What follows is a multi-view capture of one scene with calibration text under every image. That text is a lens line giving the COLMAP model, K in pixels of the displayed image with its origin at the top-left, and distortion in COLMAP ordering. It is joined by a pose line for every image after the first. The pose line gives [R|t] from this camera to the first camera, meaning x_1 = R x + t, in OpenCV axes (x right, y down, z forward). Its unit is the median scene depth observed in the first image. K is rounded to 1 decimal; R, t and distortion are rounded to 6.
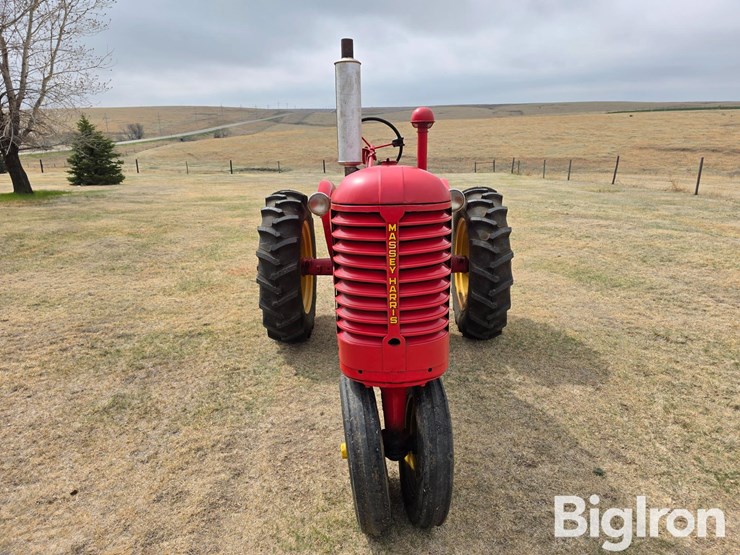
lens RADIAL K [[496.7, 0, 370.6], [0, 496.7, 284.1], [0, 0, 1]] dist [0.047194, -0.041881]
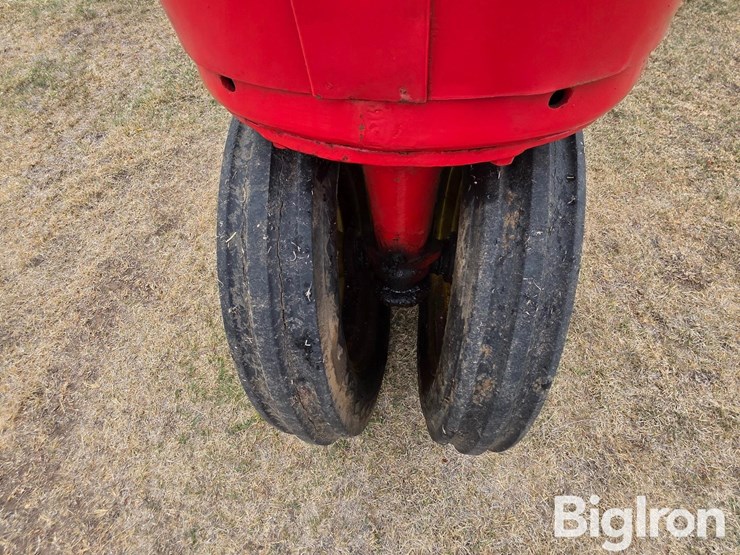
lens RADIAL K [[405.9, 0, 370.0], [0, 405.9, 277.5], [0, 0, 1]] dist [0.005259, 0.000085]
pose [[0.980317, 0.138278, -0.140921, 0.061507], [-0.011281, 0.751835, 0.659255, 0.094196], [0.197110, -0.644688, 0.738596, 0.645710]]
